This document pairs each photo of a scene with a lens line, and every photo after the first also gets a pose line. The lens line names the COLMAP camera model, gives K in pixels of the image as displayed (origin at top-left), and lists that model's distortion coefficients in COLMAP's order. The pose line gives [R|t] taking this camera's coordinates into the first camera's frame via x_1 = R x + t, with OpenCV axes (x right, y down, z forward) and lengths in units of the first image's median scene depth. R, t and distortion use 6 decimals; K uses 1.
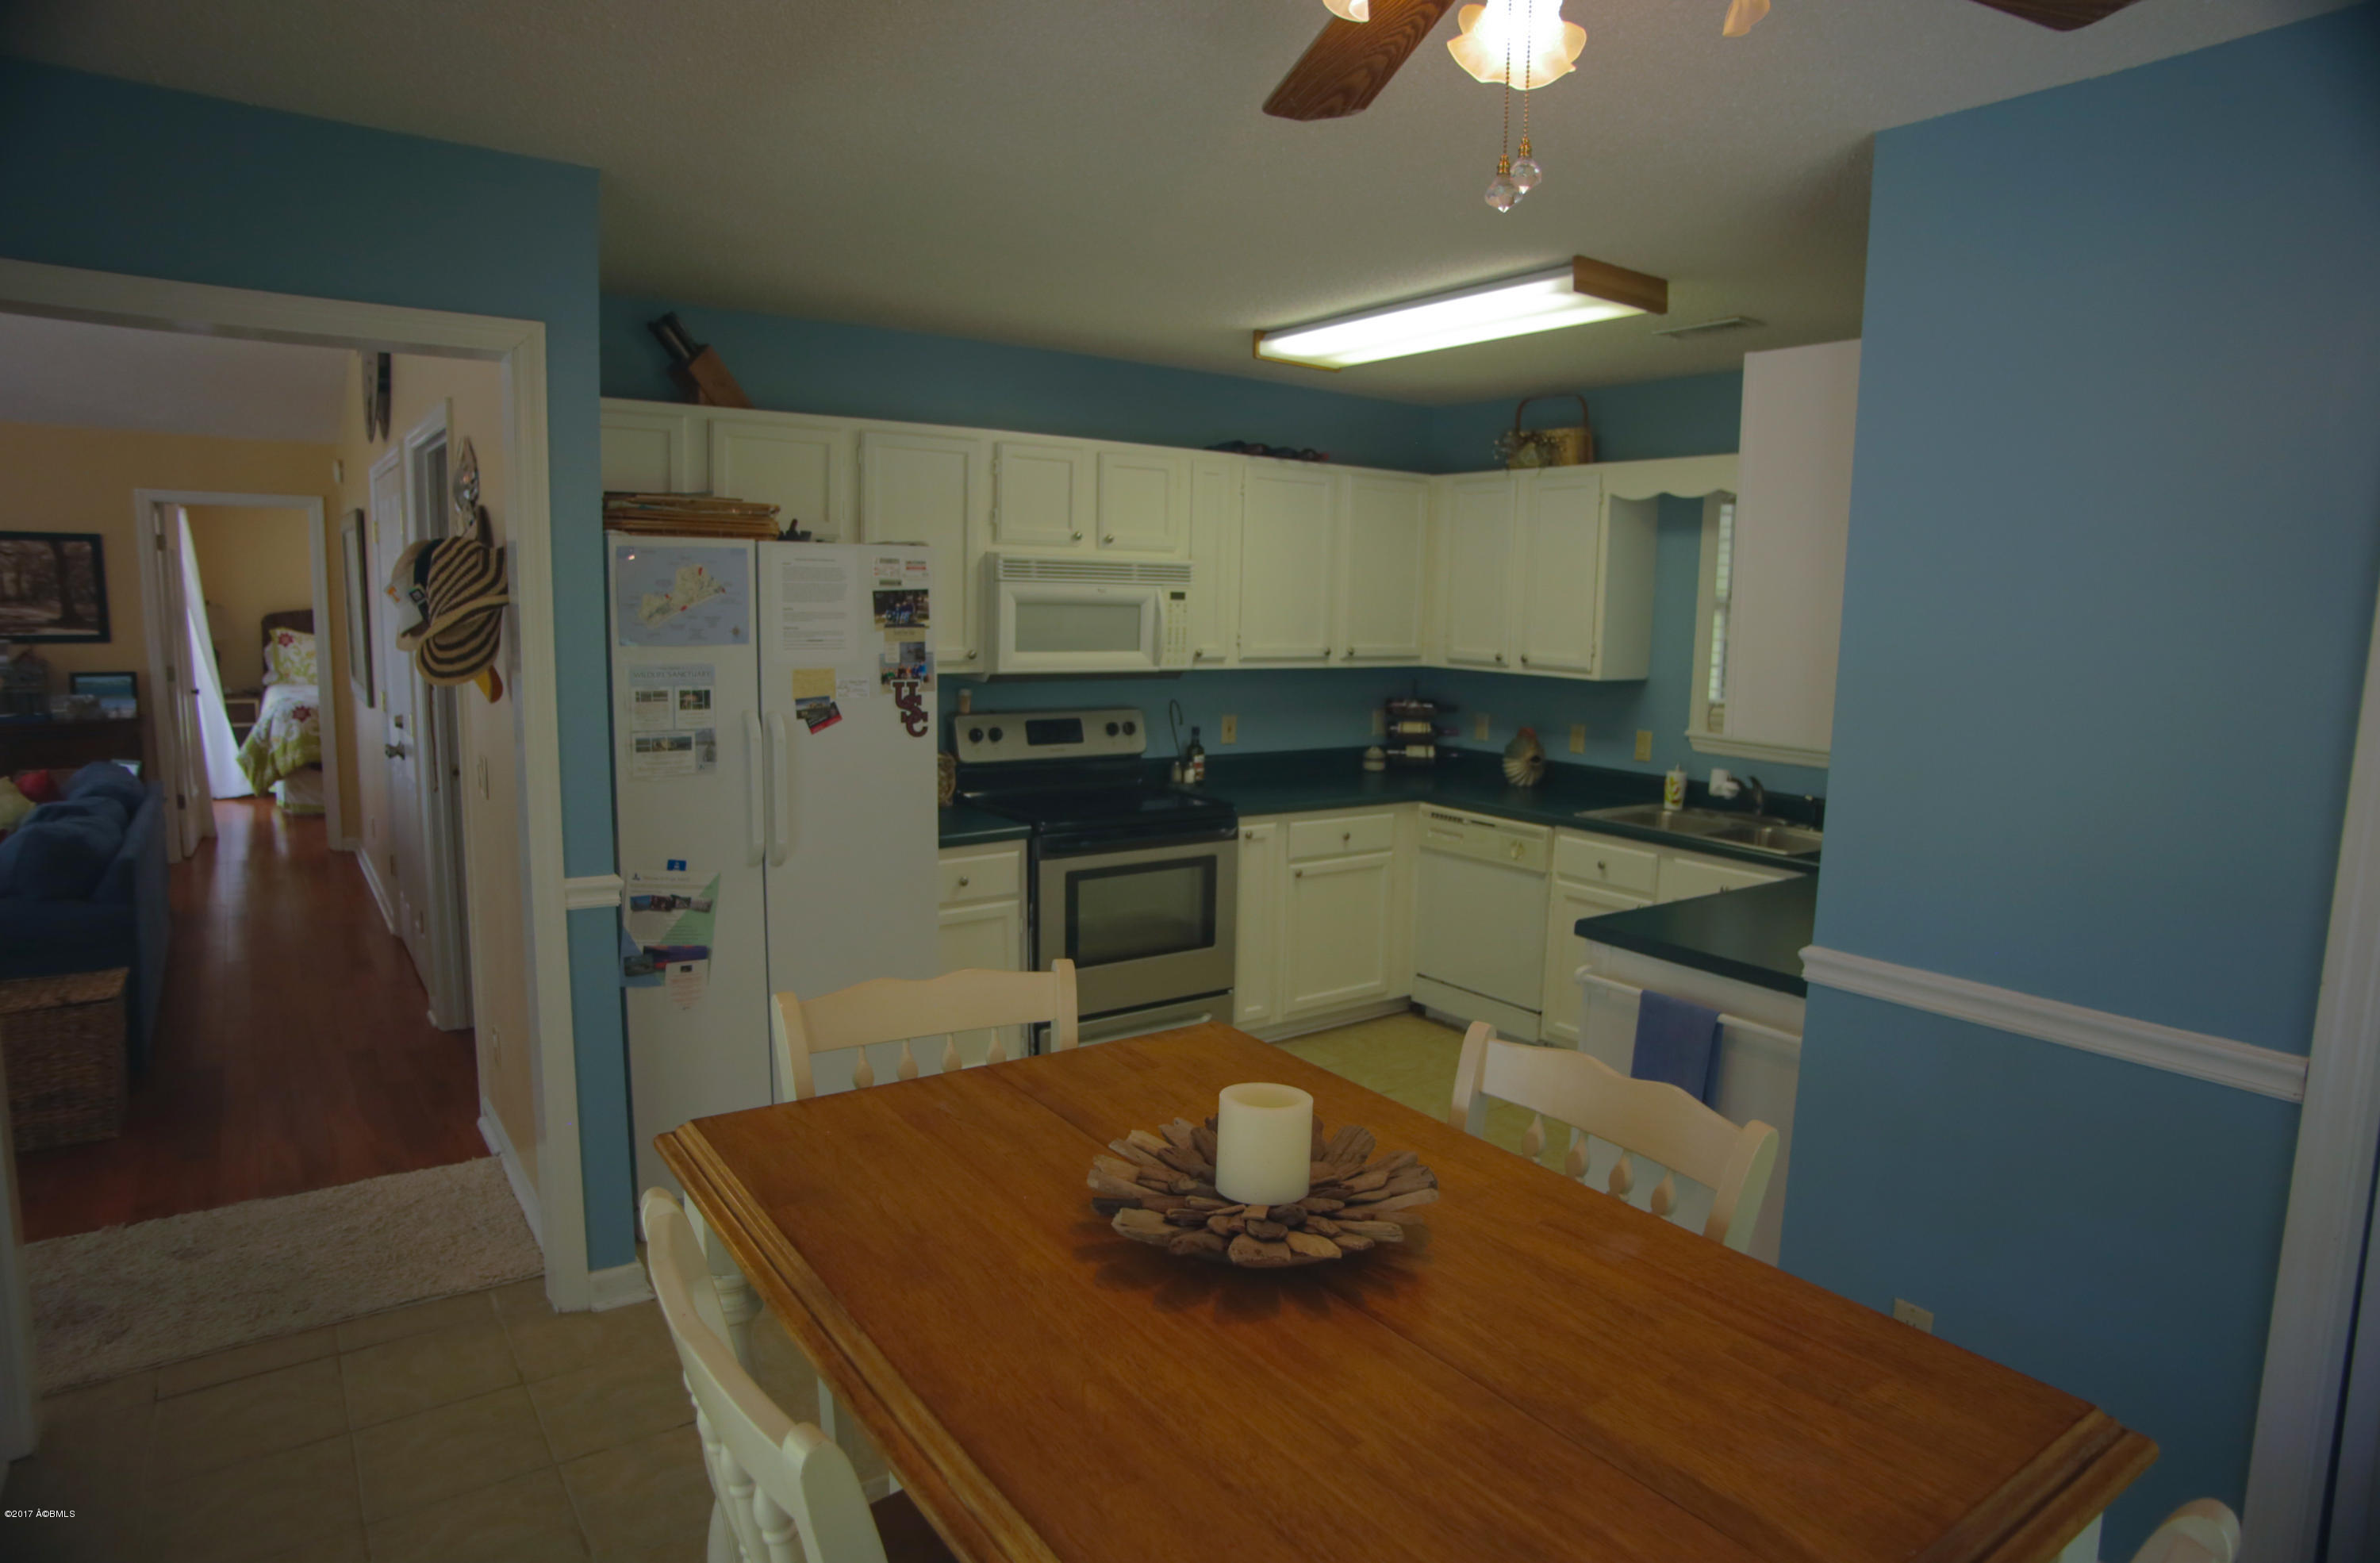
lens RADIAL K [[1358.4, 0, 1190.0], [0, 1358.4, 781.5], [0, 0, 1]] dist [-0.121520, 0.068864]
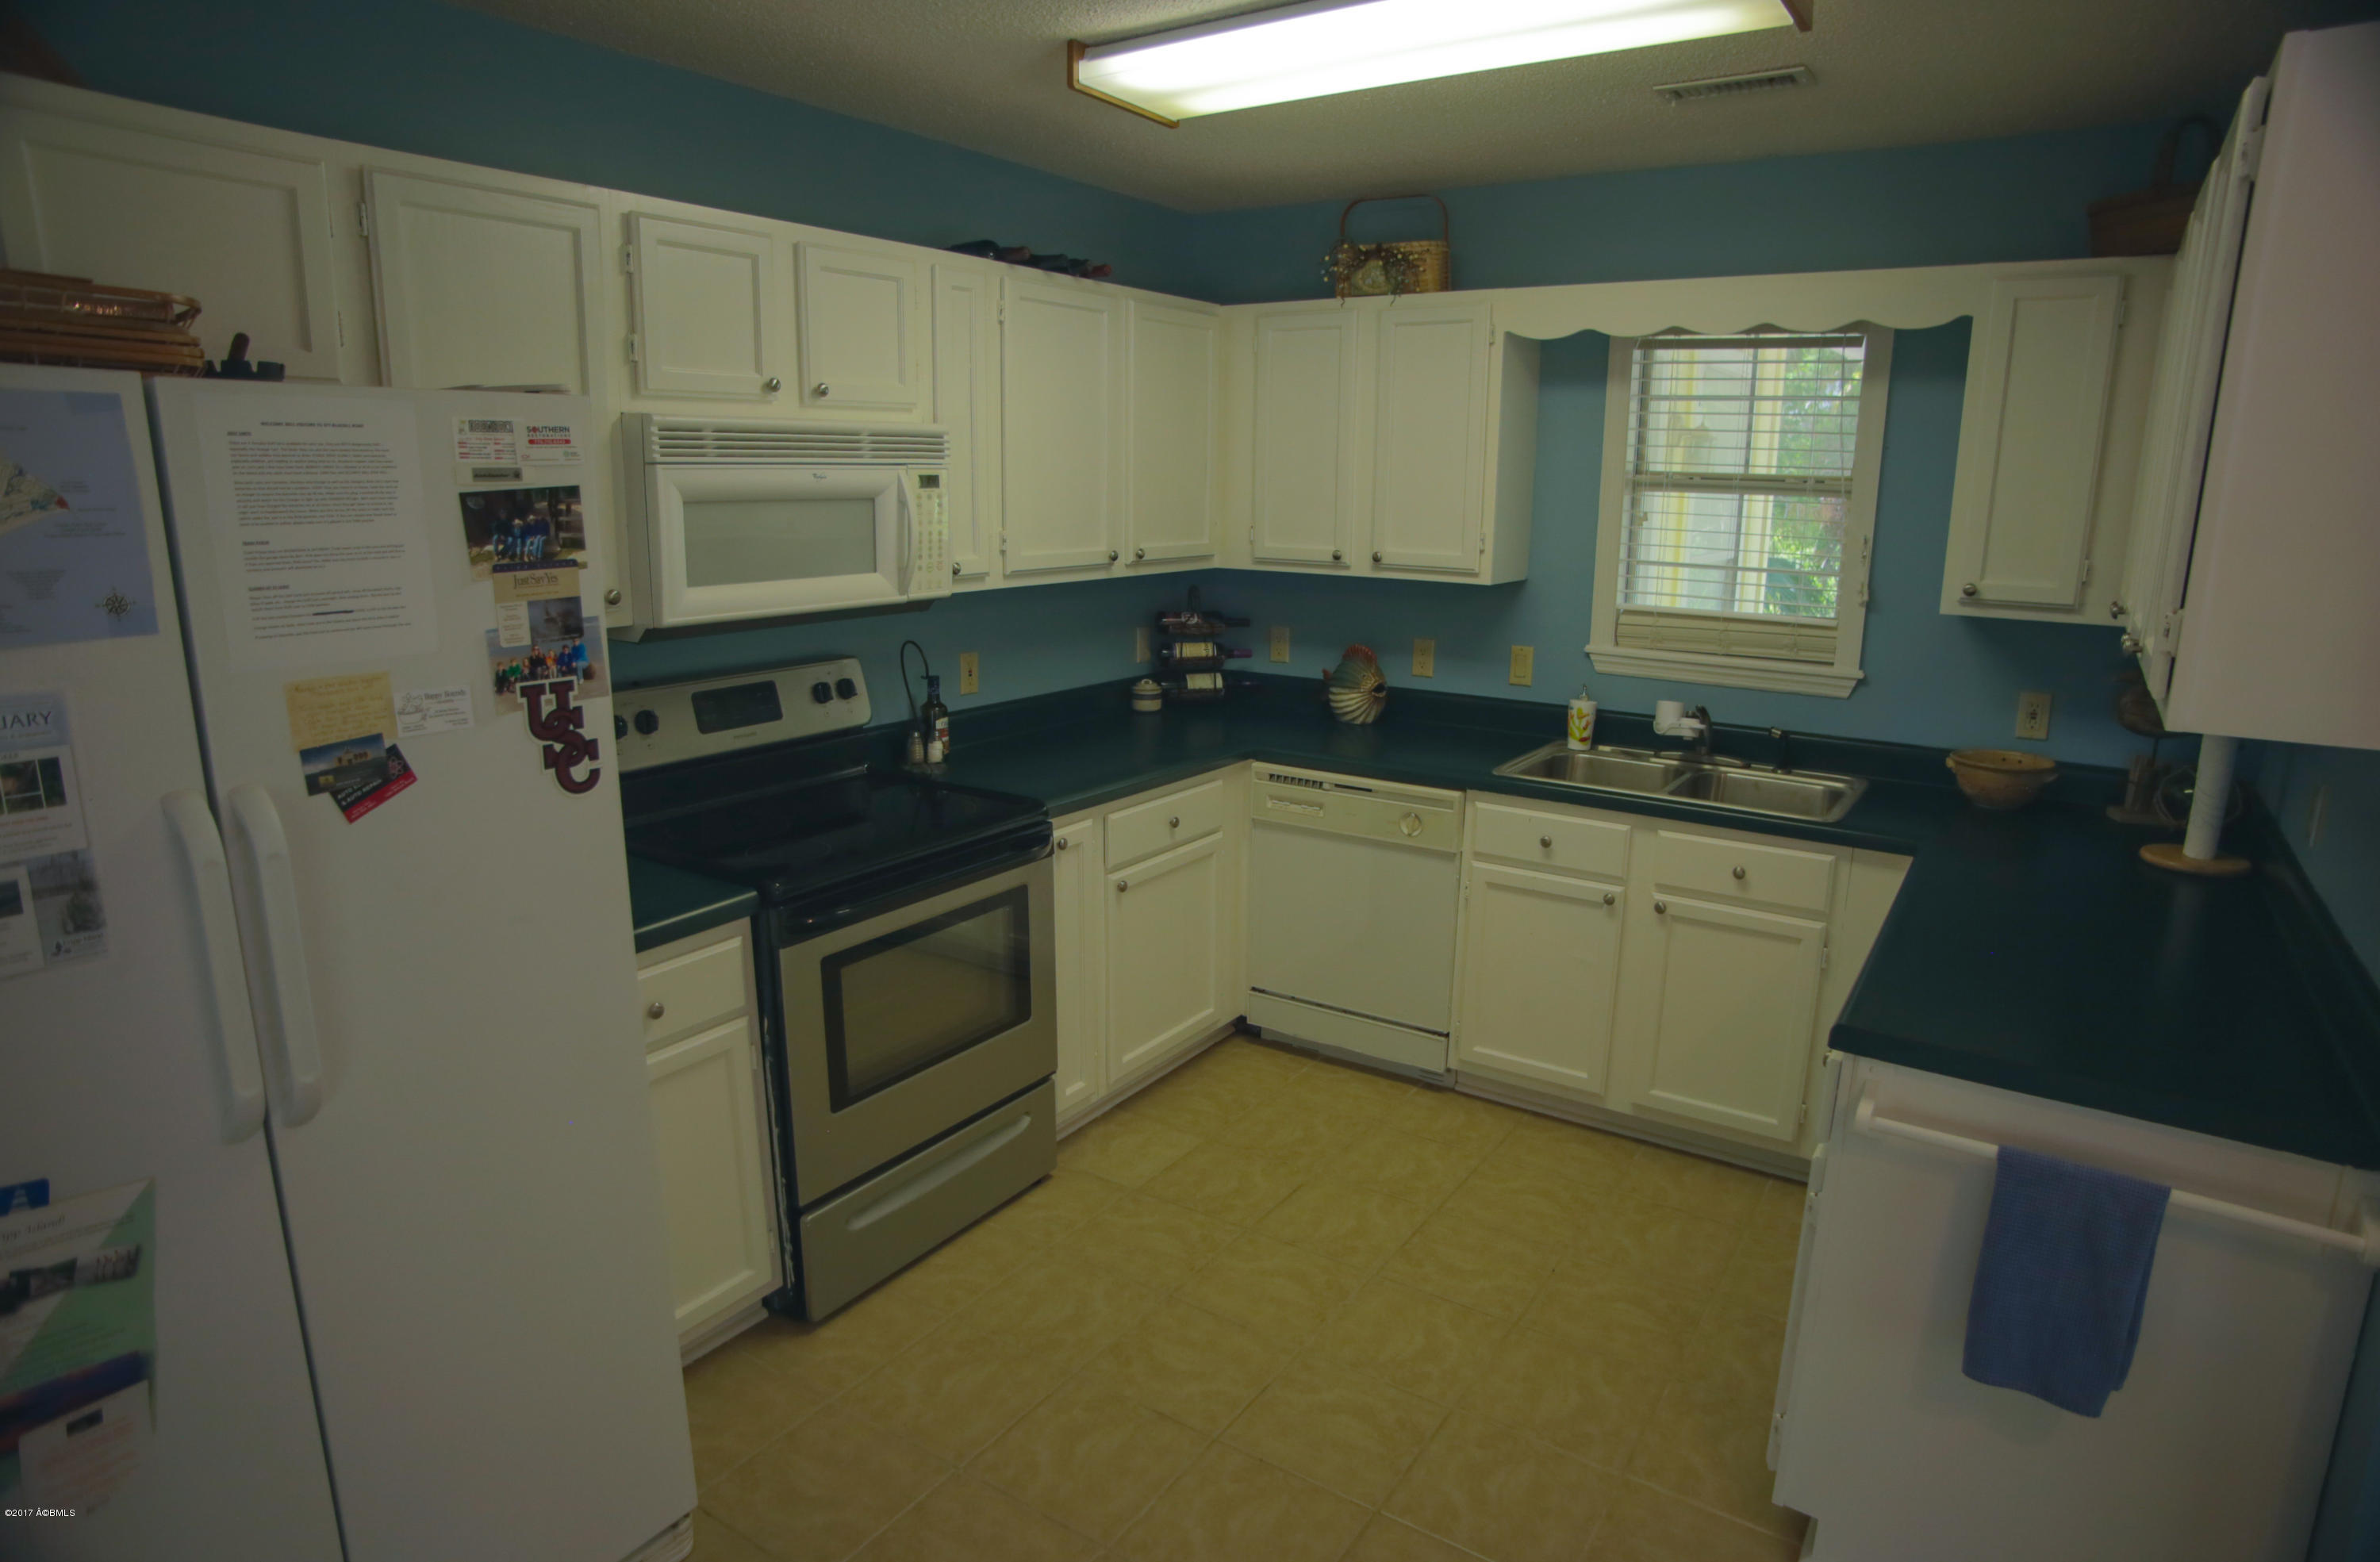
lens RADIAL K [[1358.3, 0, 1190.0], [0, 1358.3, 781.0], [0, 0, 1]] dist [-0.121520, 0.068864]
pose [[0.937880, -0.088141, 0.335577, -0.118551], [0.056312, 0.993040, 0.103445, -0.056580], [-0.342359, -0.078122, 0.936316, 0.362386]]
